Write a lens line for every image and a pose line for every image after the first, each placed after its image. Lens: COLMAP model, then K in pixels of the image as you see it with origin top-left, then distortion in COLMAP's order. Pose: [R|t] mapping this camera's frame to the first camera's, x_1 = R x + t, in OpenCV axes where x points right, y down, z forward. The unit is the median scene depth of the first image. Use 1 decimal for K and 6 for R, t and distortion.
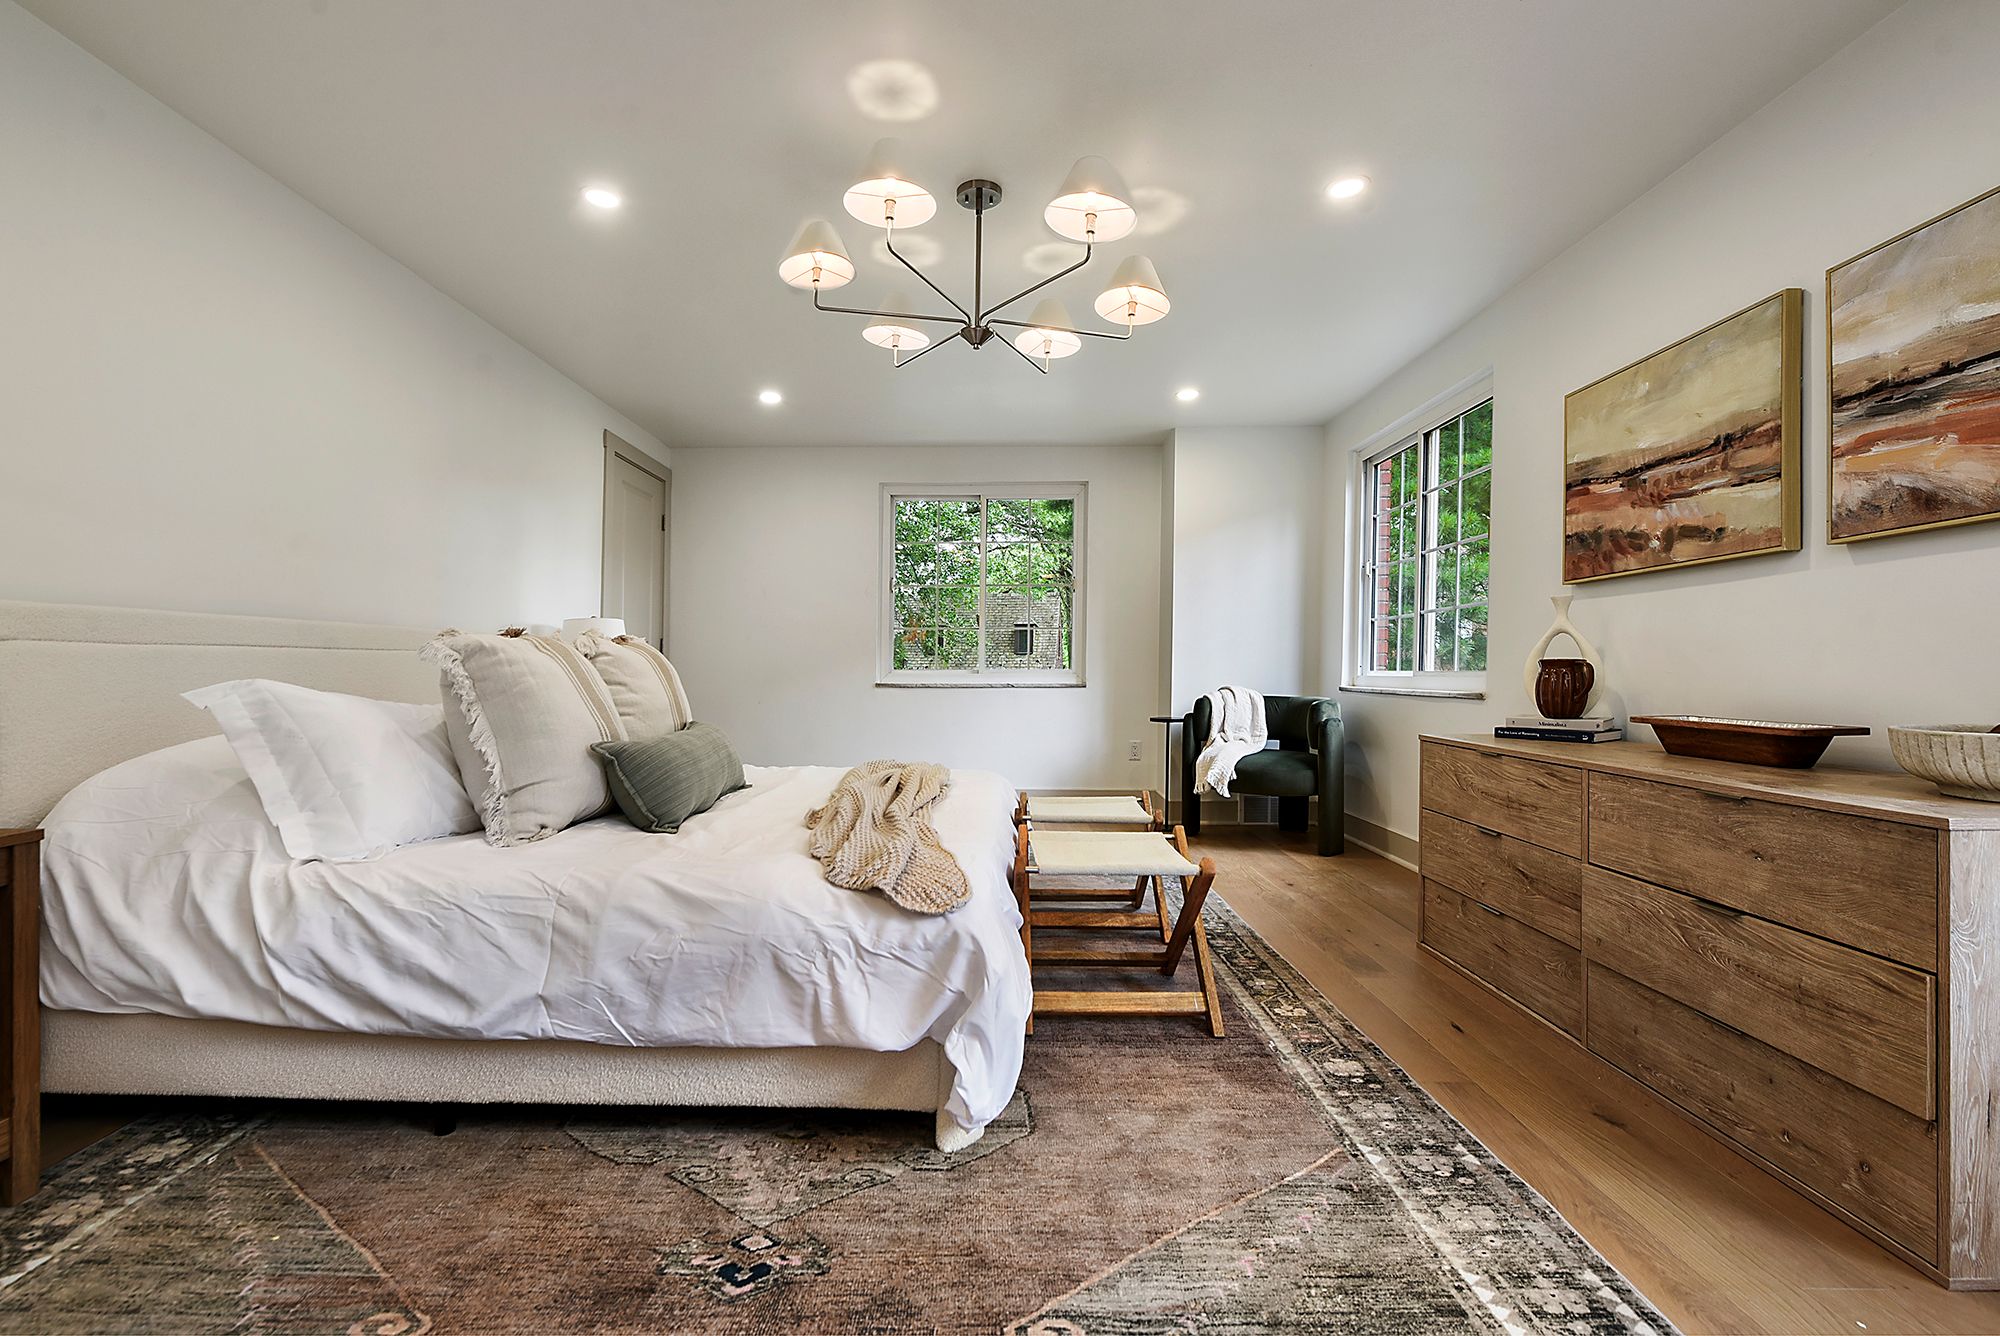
lens RADIAL K [[846.7, 0, 983.2], [0, 846.7, 682.2], [0, 0, 1]] dist [-0.001091, -0.000042]
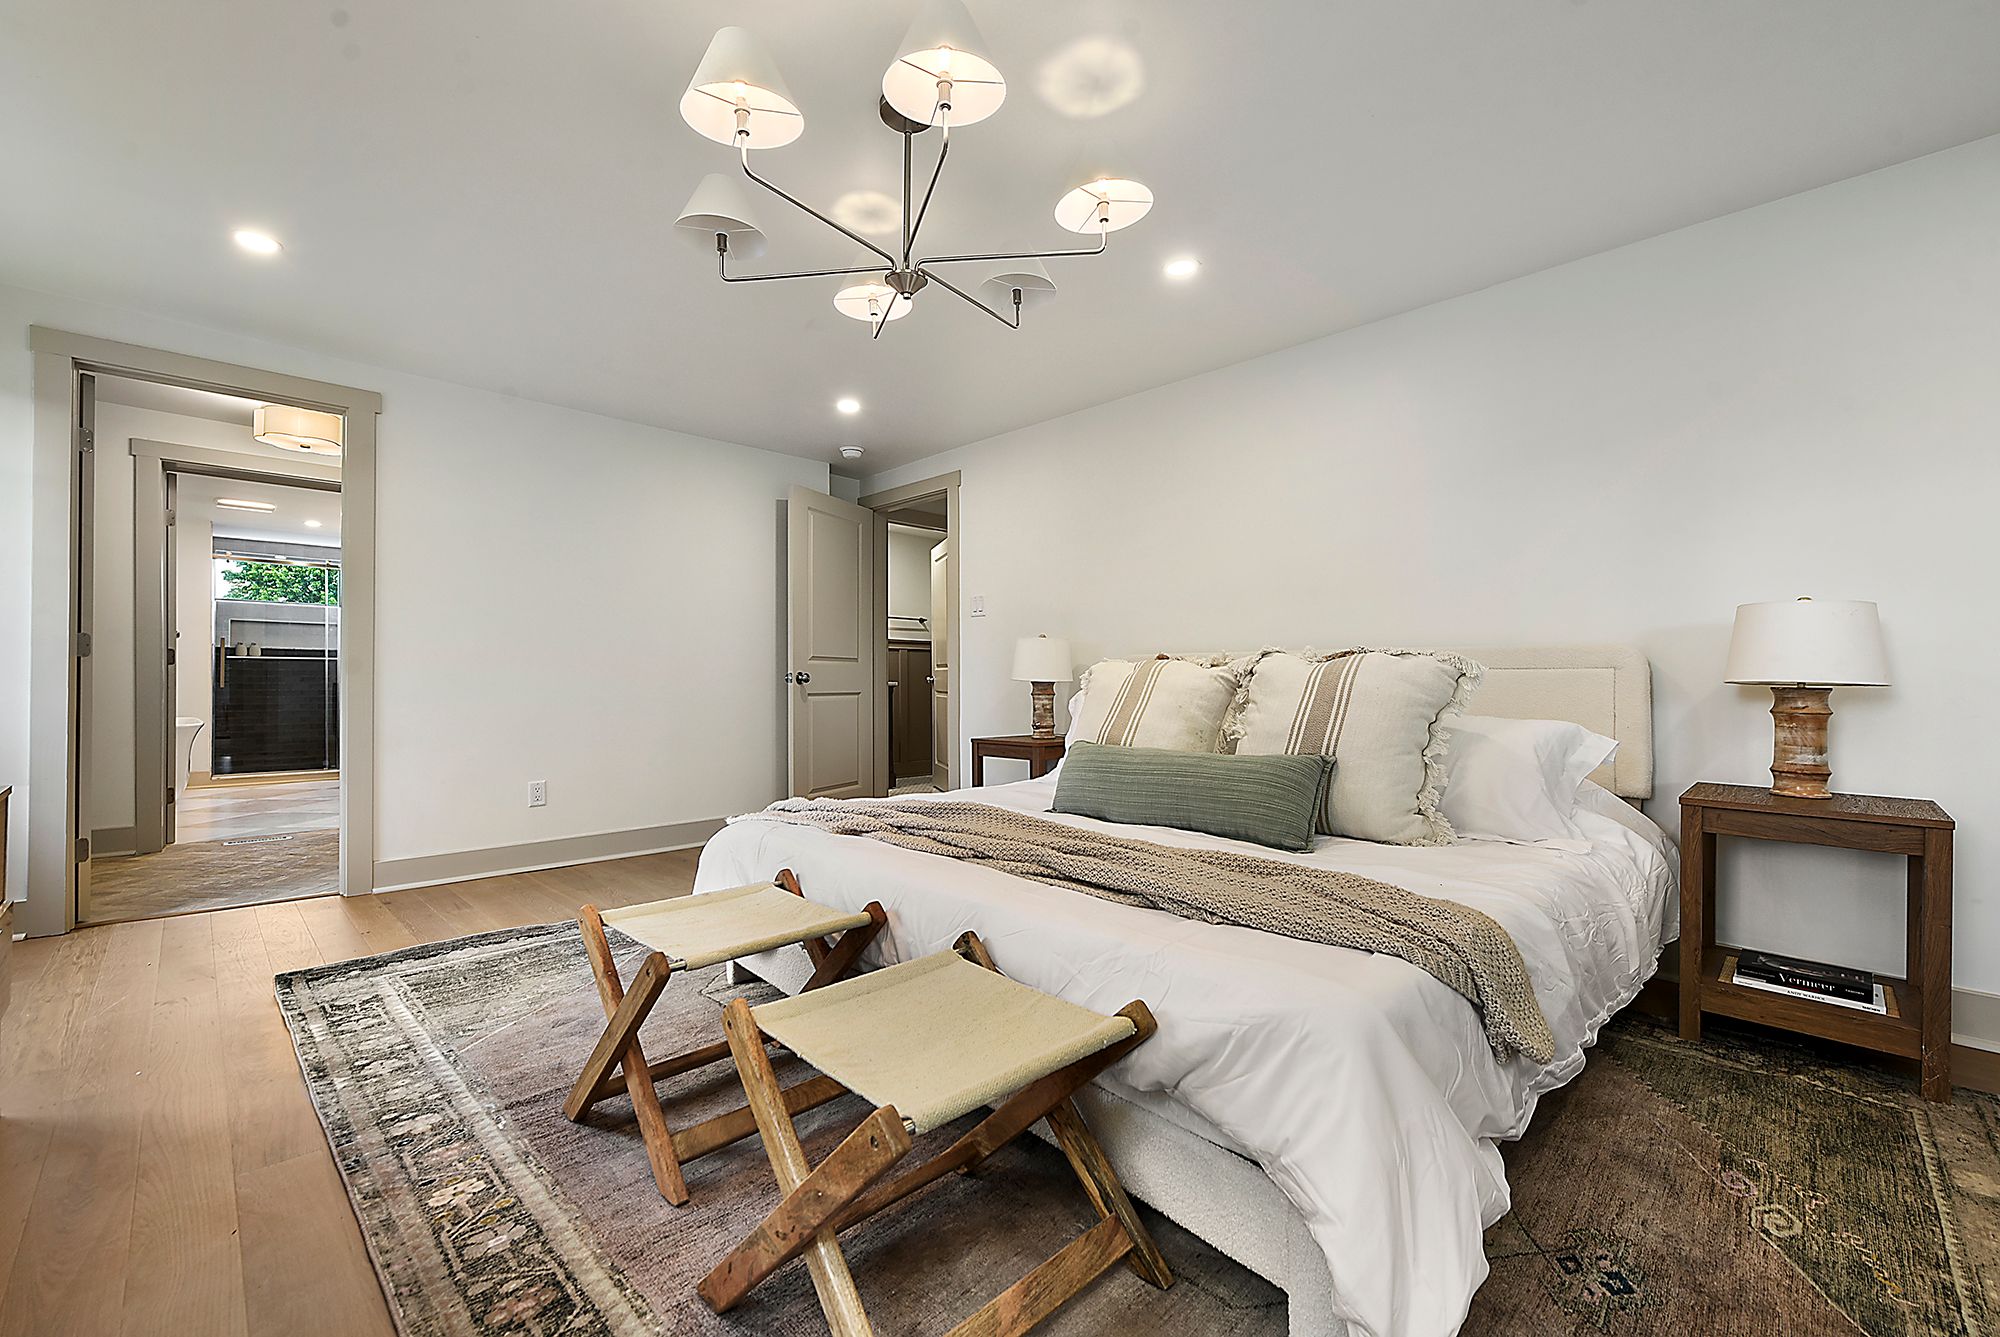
lens RADIAL K [[811.0, 0, 995.1], [0, 811.0, 679.6], [0, 0, 1]] dist [0.000050, -0.000362]
pose [[-0.705128, -0.005071, -0.709061, 0.577227], [-0.011033, 0.999932, 0.003820, -0.024089], [0.708994, 0.010517, -0.705136, 1.940300]]
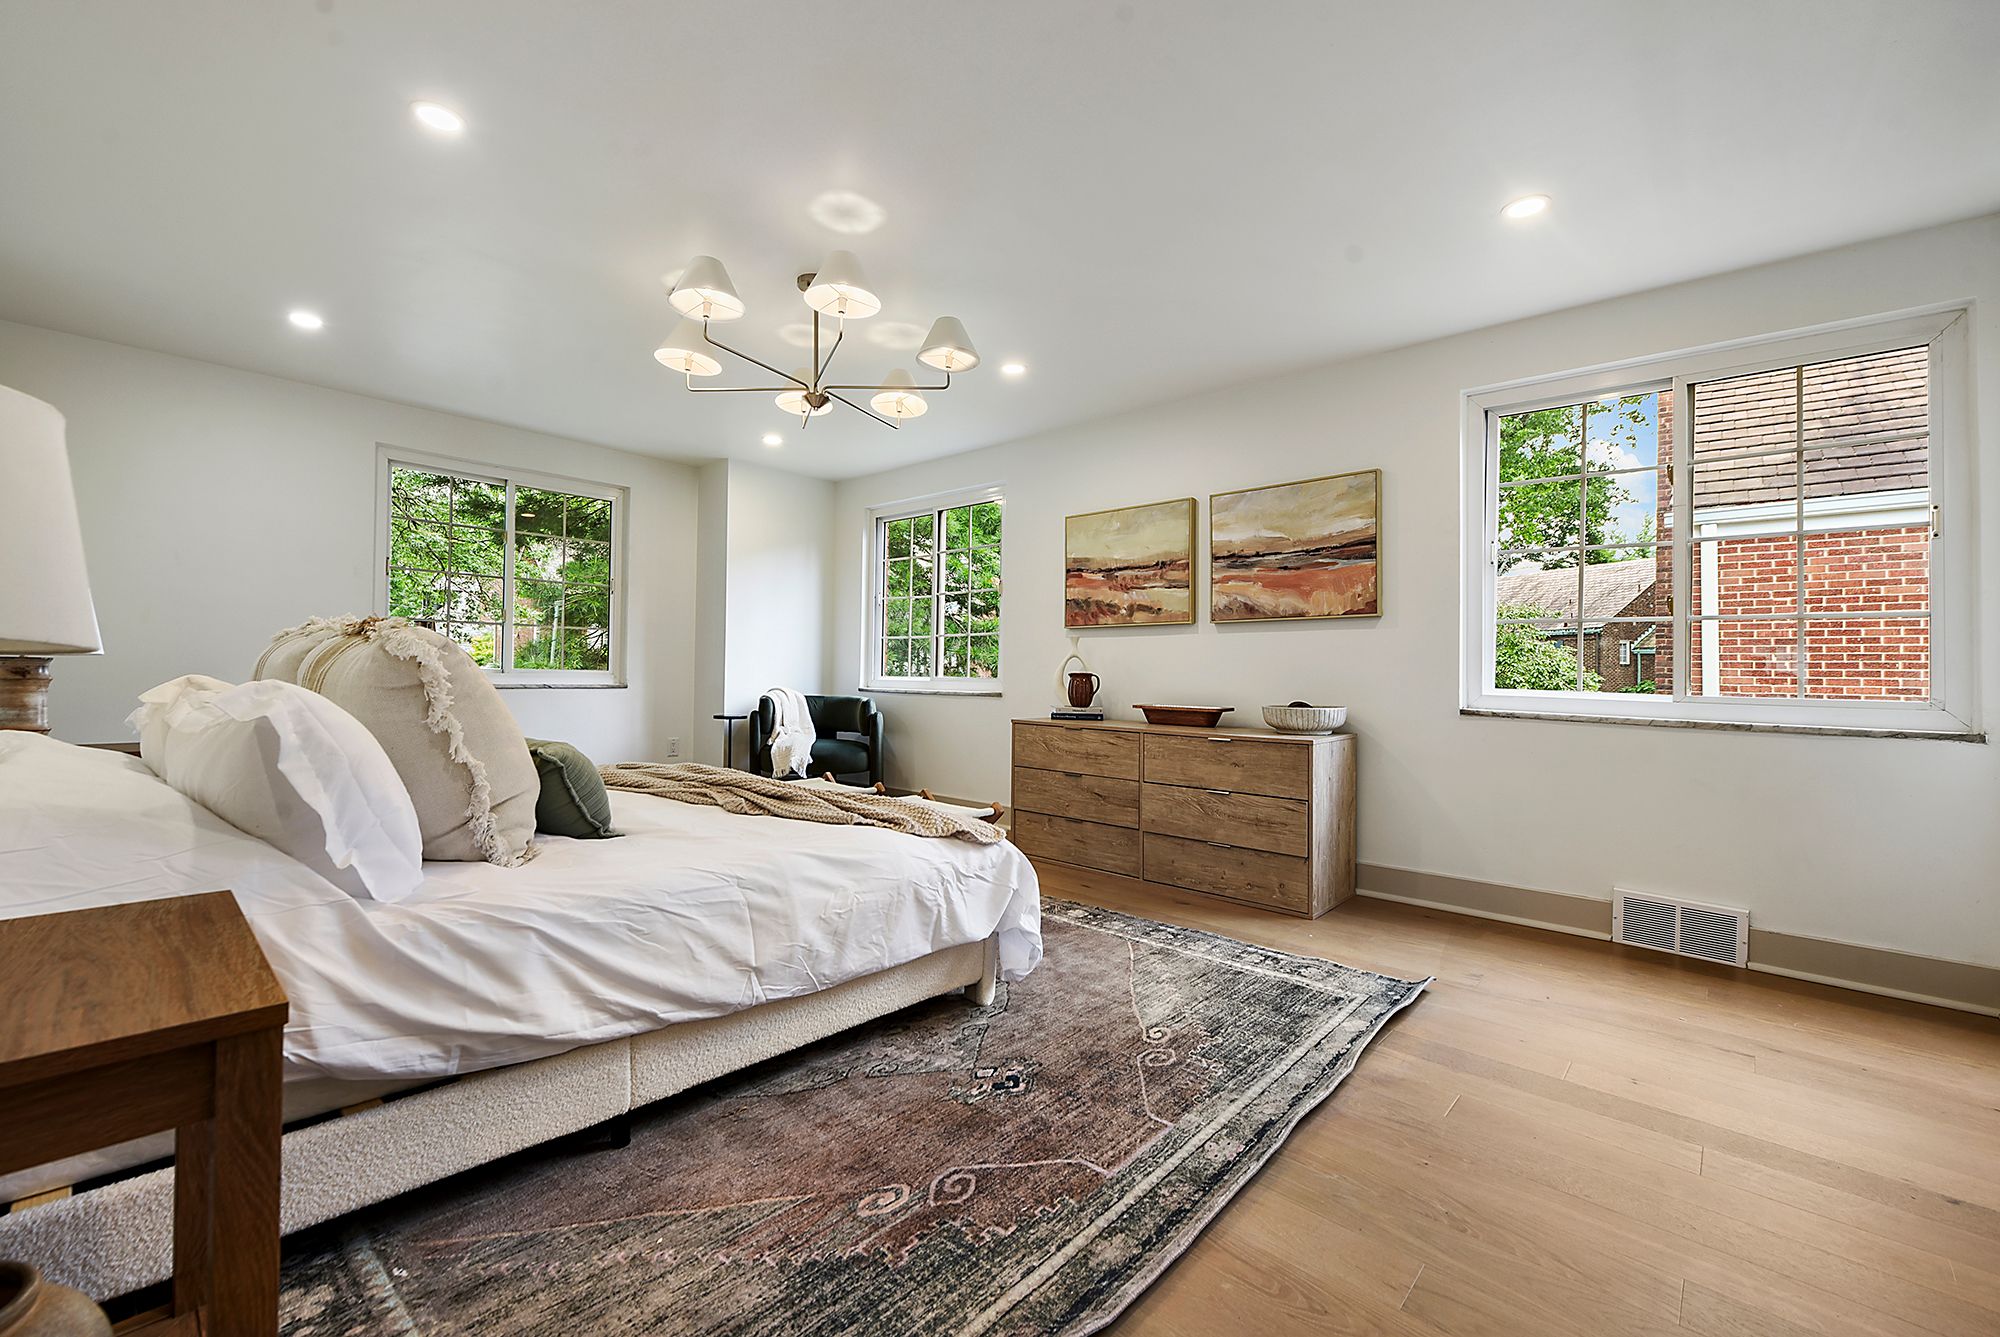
lens RADIAL K [[811.0, 0, 995.1], [0, 811.0, 679.6], [0, 0, 1]] dist [0.000050, -0.000362]
pose [[0.662499, 0.008560, 0.749014, -0.865181], [-0.006345, 0.999963, -0.005816, -0.003675], [-0.749036, -0.000899, 0.662528, 0.042835]]
